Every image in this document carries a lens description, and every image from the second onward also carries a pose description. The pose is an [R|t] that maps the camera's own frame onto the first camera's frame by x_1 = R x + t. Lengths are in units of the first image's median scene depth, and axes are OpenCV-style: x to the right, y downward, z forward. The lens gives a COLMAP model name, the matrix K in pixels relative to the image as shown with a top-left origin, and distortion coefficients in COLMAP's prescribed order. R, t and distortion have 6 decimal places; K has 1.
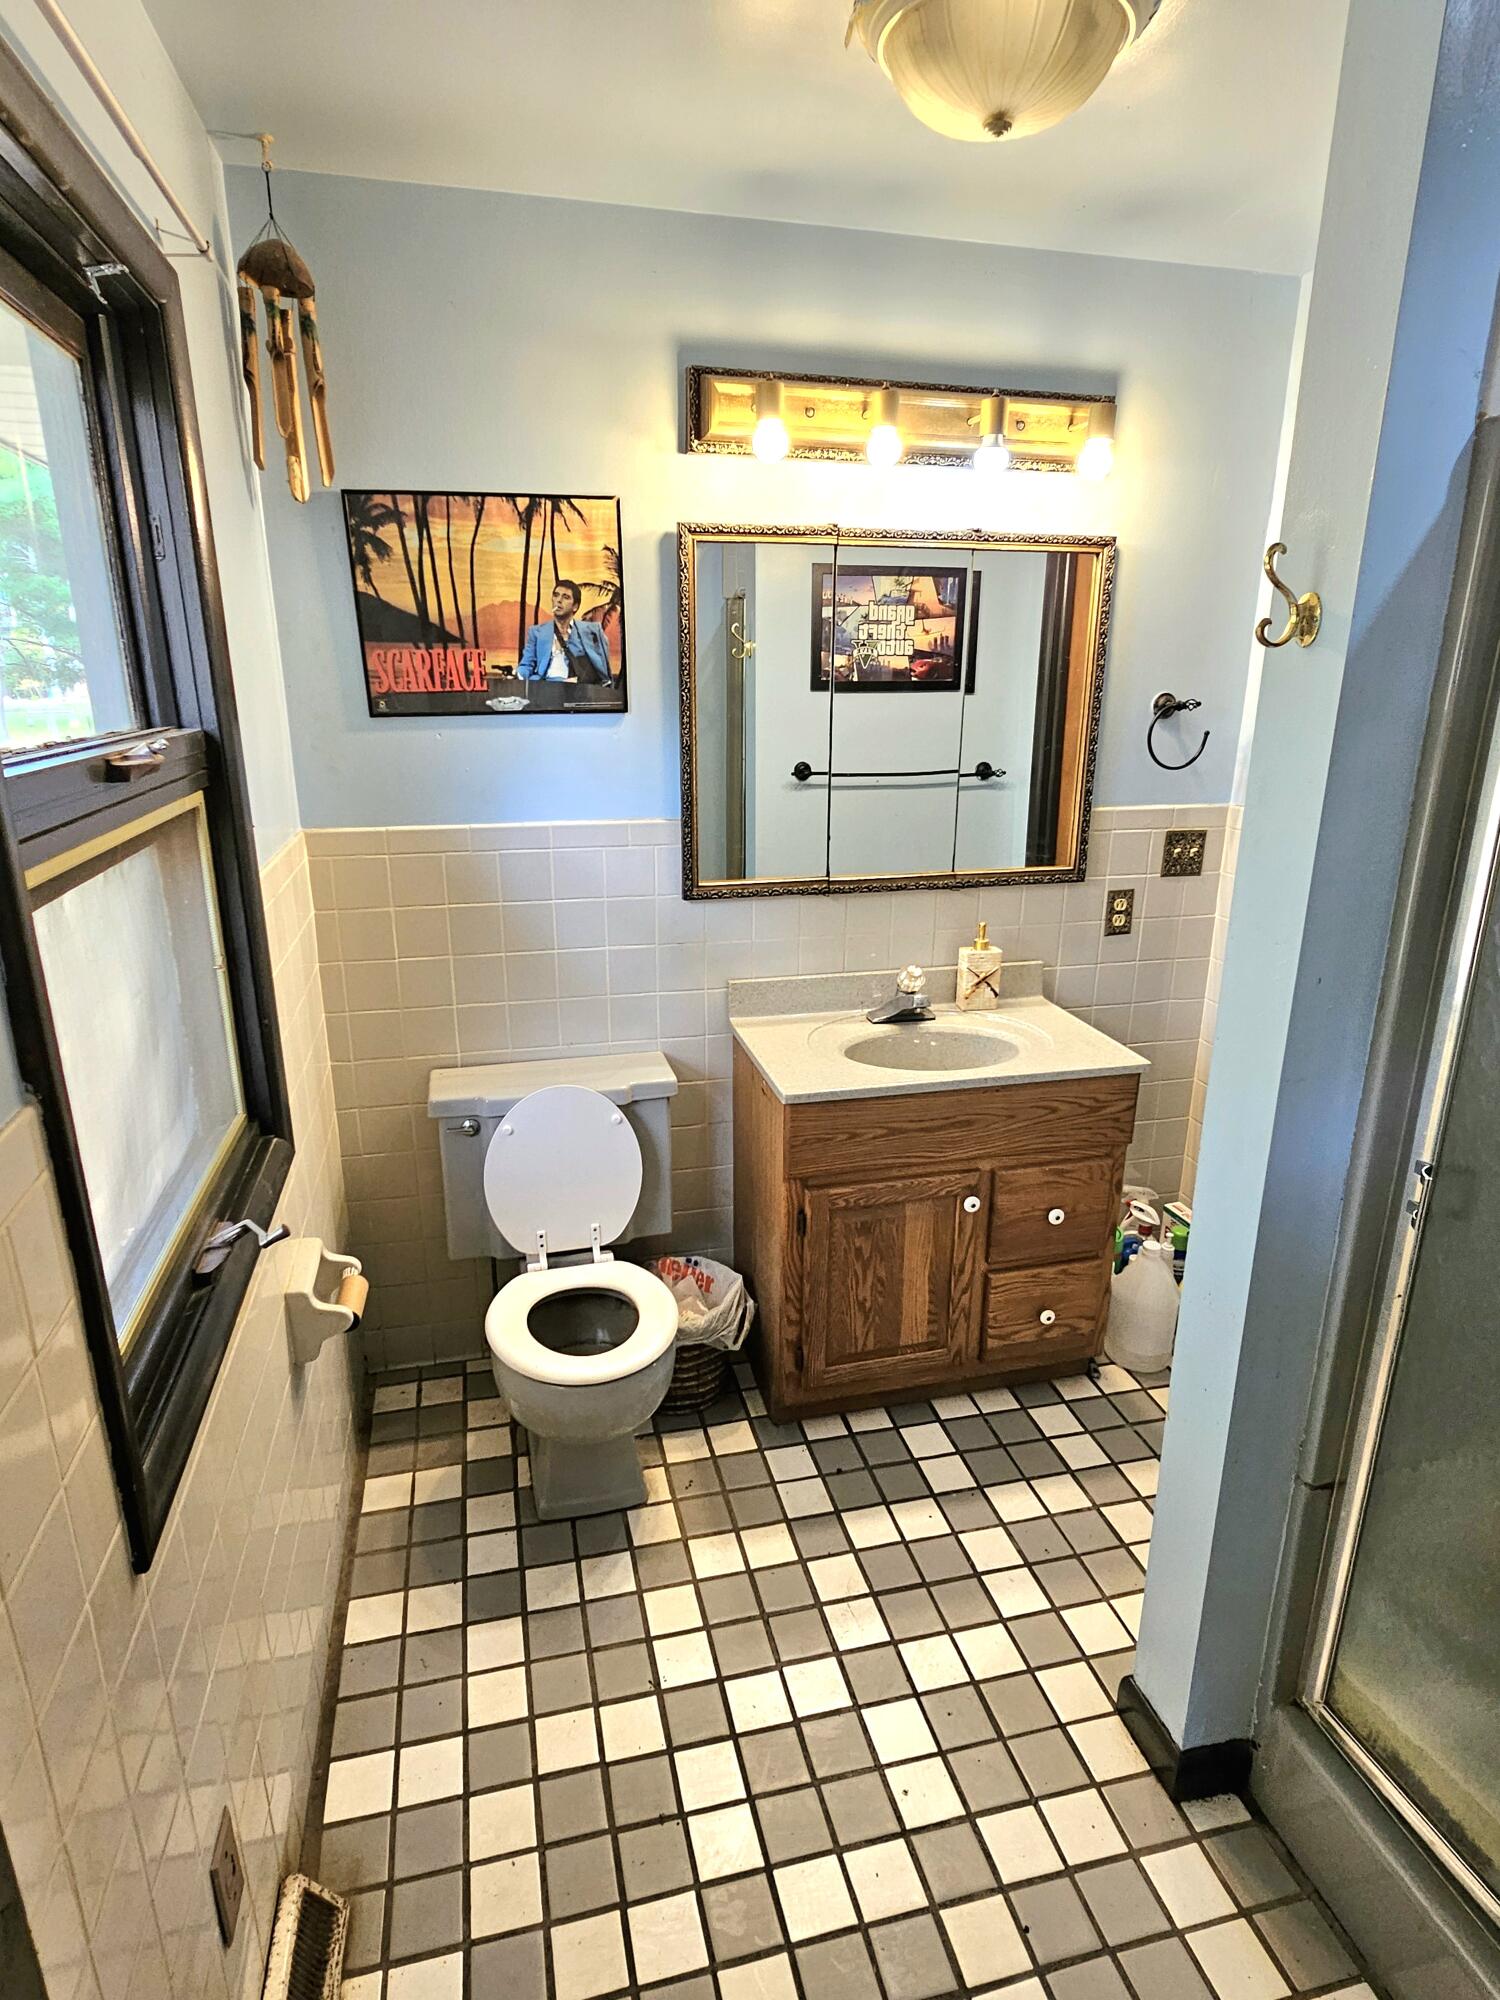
lens RADIAL K [[1082.2, 0, 750.0], [0, 1082.2, 1000.0], [0, 0, 1]] dist [0.002010, 0.000222]
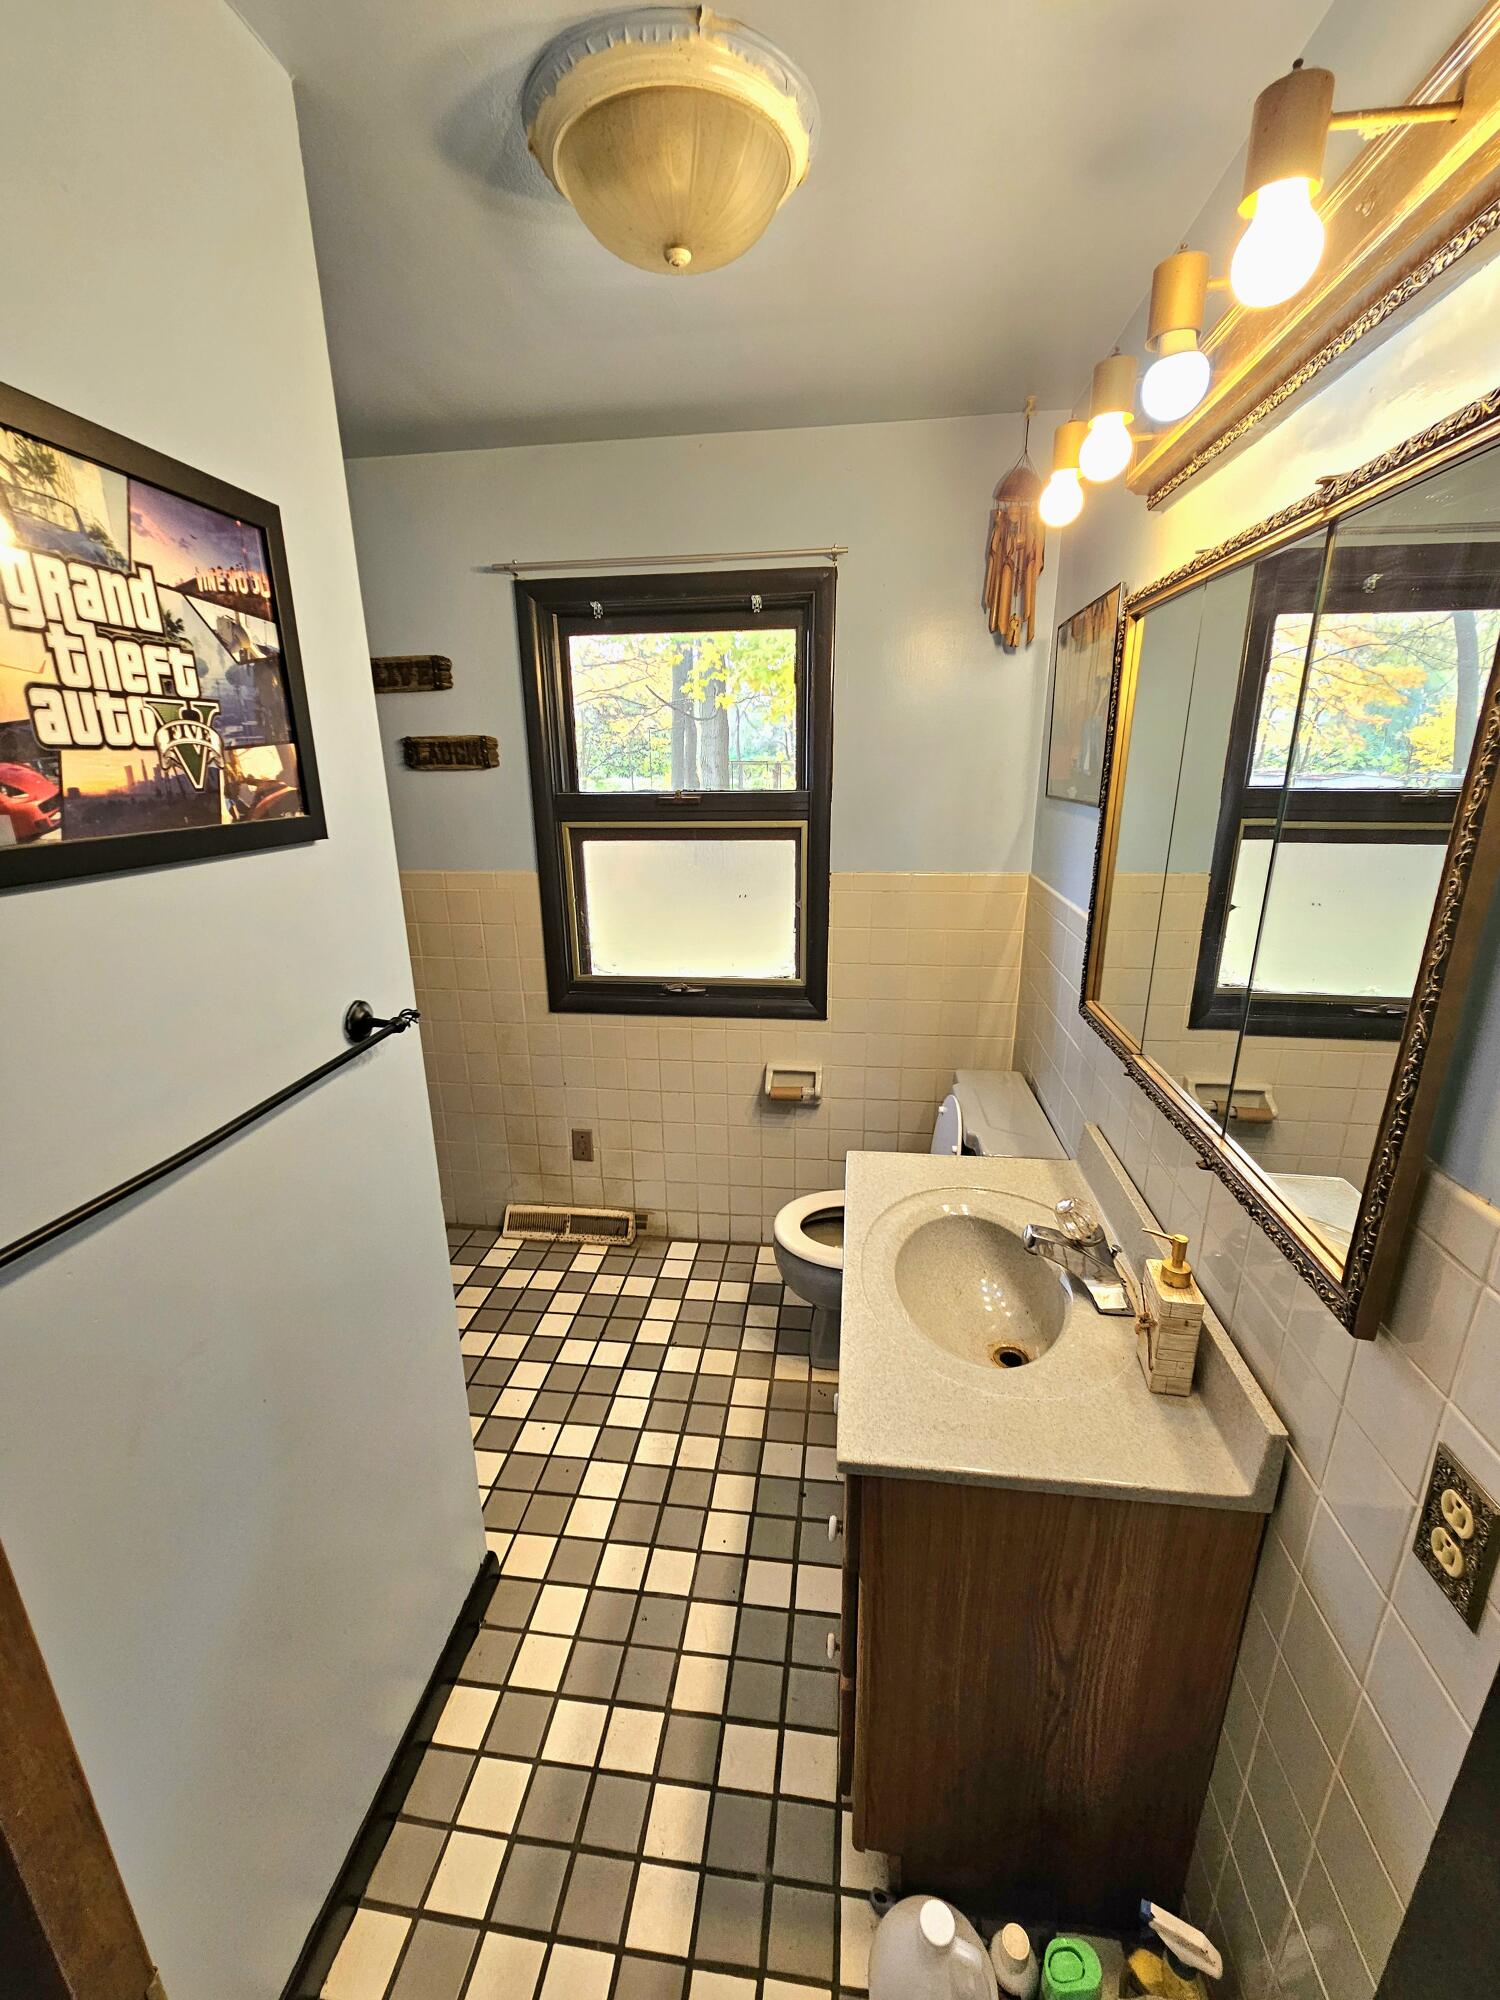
lens RADIAL K [[811.6, 0, 750.0], [0, 811.6, 1000.0], [0, 0, 1]] dist [-0.000674, -0.000075]
pose [[-0.355981, 0.270621, -0.894451, 0.874984], [-0.264540, 0.888816, 0.374200, -0.381781], [0.896268, 0.369826, -0.244811, 1.200313]]
